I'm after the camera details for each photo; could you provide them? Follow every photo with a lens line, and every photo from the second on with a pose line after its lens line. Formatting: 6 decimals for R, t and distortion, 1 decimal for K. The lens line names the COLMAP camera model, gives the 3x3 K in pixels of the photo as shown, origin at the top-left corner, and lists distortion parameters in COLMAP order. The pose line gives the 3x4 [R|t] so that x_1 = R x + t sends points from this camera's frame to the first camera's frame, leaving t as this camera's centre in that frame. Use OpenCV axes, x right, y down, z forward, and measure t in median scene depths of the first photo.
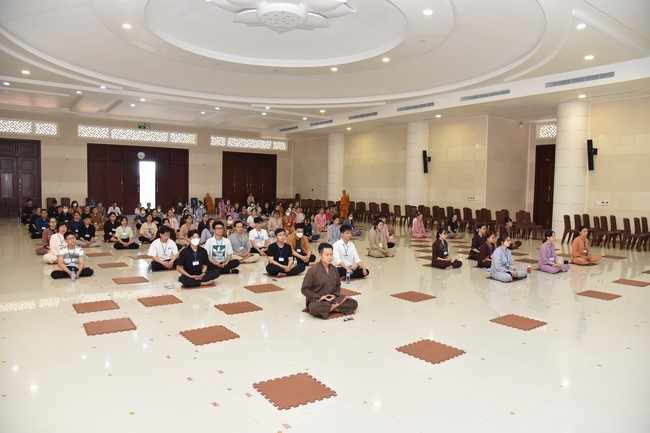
lens RADIAL K [[456.1, 0, 325.0], [0, 456.1, 216.5], [0, 0, 1]] dist [-0.106311, 0.083798]
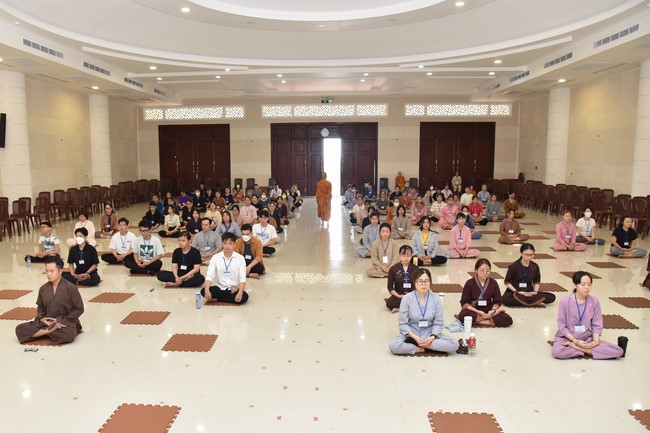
lens RADIAL K [[520.0, 0, 290.6], [0, 520.0, 226.8], [0, 0, 1]] dist [-0.079119, 0.008606]
pose [[0.761786, 0.062747, -0.644783, 0.235659], [-0.018886, 0.997026, 0.074712, -0.020616], [0.647554, -0.044737, 0.760705, 0.131300]]
